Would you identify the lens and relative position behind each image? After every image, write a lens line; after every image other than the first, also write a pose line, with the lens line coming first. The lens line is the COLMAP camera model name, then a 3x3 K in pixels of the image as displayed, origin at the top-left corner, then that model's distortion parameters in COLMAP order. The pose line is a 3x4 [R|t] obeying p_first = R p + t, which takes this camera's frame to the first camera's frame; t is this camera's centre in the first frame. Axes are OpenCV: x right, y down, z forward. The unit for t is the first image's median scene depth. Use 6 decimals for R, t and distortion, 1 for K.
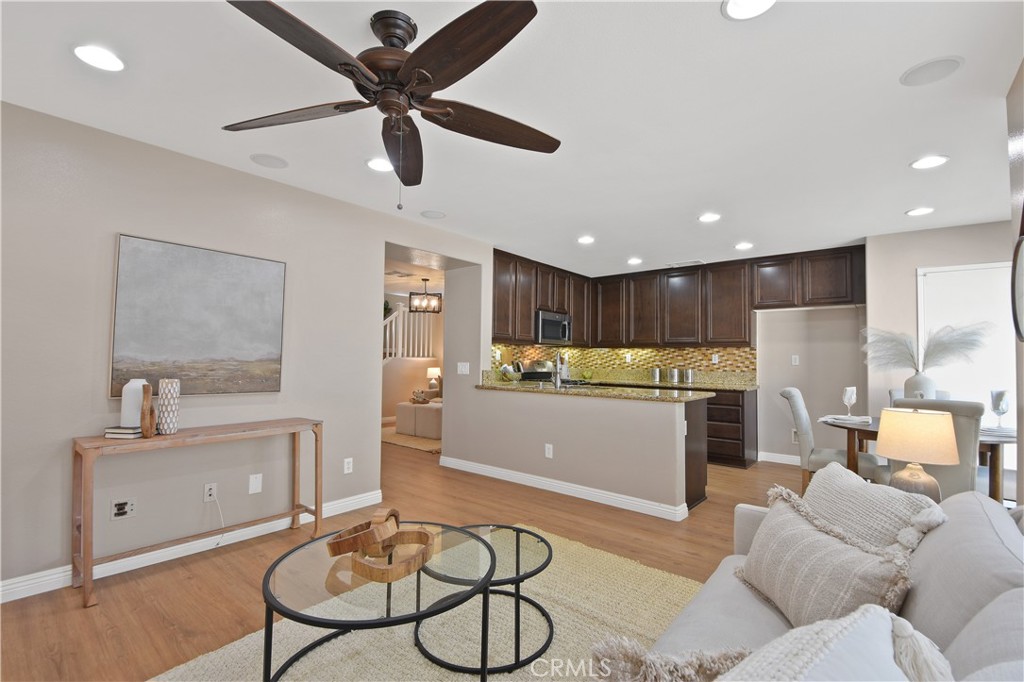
lens RADIAL K [[458.8, 0, 510.5], [0, 458.8, 343.2], [0, 0, 1]] dist [-0.006483, -0.006720]
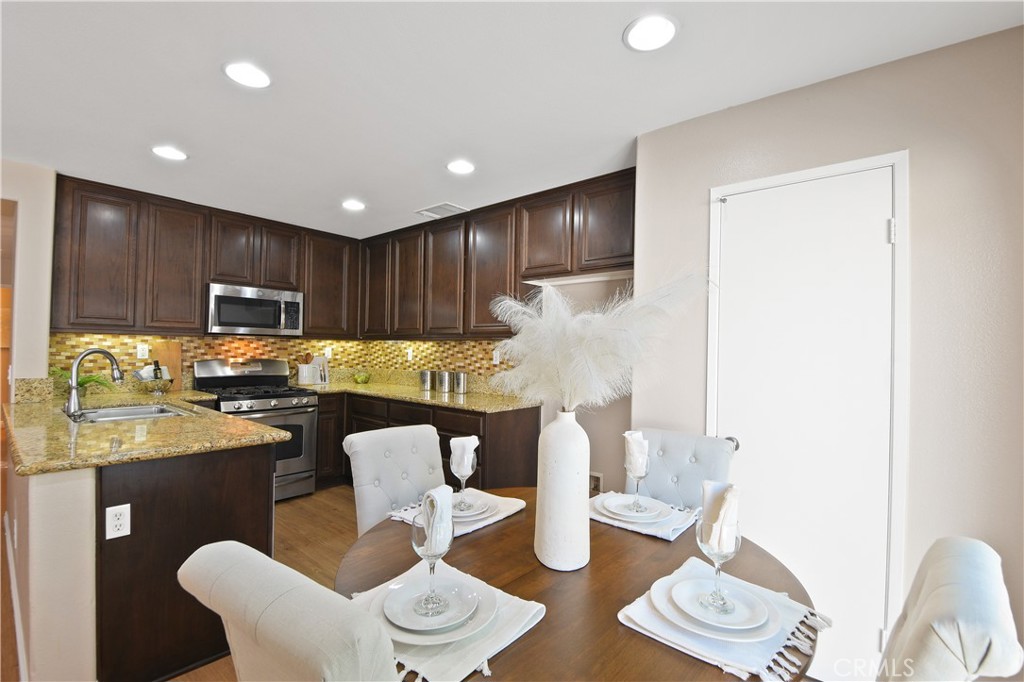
lens RADIAL K [[458.8, 0, 528.7], [0, 458.8, 343.2], [0, 0, 1]] dist [-0.006483, -0.006720]
pose [[0.999973, 0.003819, 0.006231, 0.489673], [-0.003965, 0.999714, 0.023565, -0.002448], [-0.006140, -0.023589, 0.999703, 0.339525]]
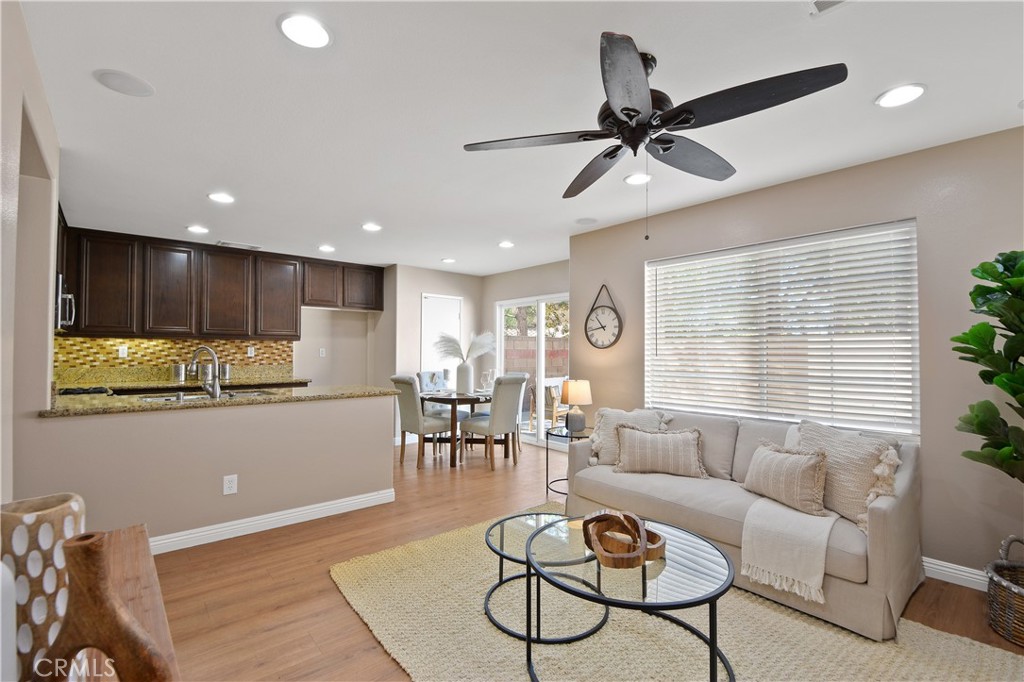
lens RADIAL K [[458.8, 0, 516.1], [0, 458.8, 343.3], [0, 0, 1]] dist [-0.006483, -0.006720]
pose [[0.135283, 0.004382, 0.990797, -0.413995], [-0.037670, 0.999290, 0.000724, -0.004857], [-0.990091, -0.037422, 0.135352, 0.331831]]
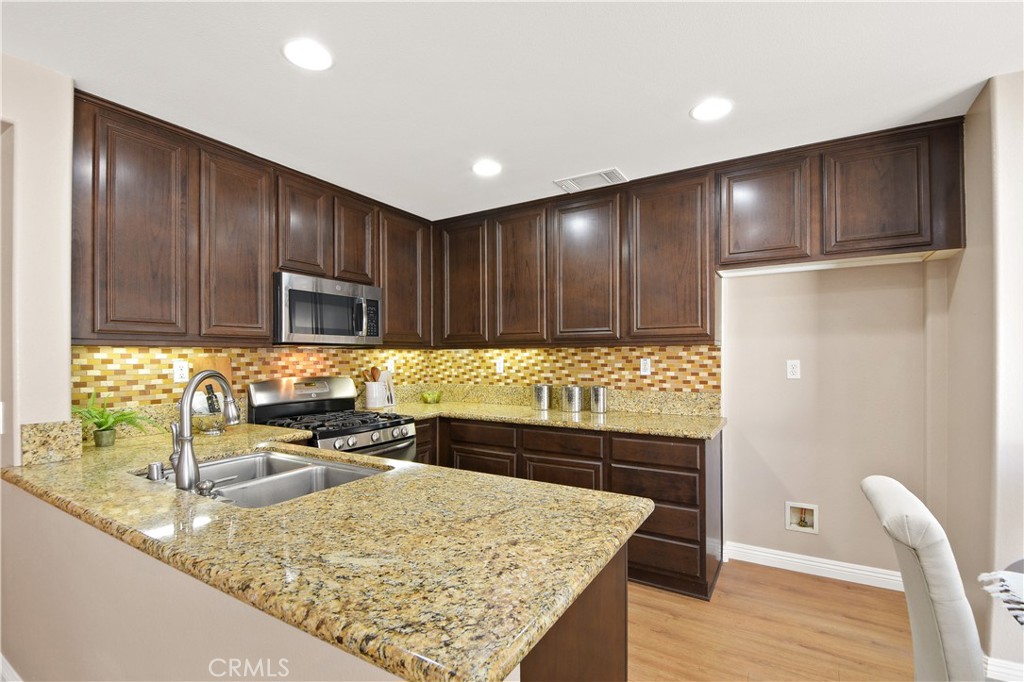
lens RADIAL K [[458.8, 0, 515.3], [0, 458.8, 359.4], [0, 0, 1]] dist [-0.006483, -0.006720]
pose [[0.987953, -0.019521, 0.153518, 0.213512], [0.012613, 0.998869, 0.045845, -0.001373], [-0.154240, -0.043357, 0.987082, 0.493327]]
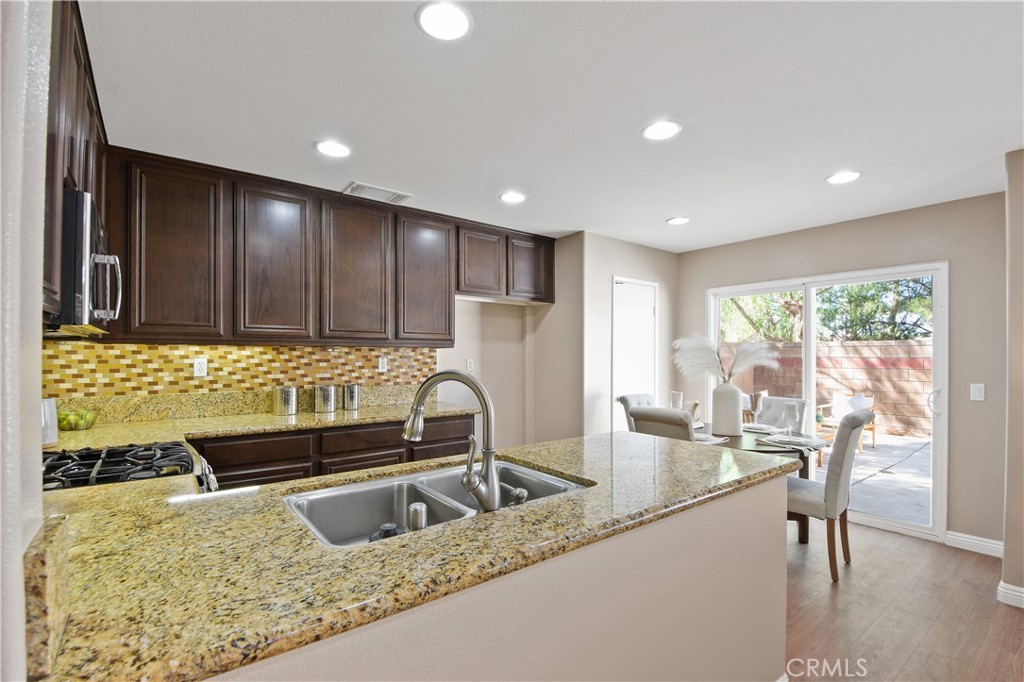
lens RADIAL K [[458.8, 0, 516.1], [0, 458.8, 352.2], [0, 0, 1]] dist [-0.006483, -0.006720]
pose [[0.199504, -0.005111, 0.979884, -0.119447], [-0.034470, 0.999331, 0.012231, 0.003247], [-0.979291, -0.036216, 0.199194, 0.703851]]
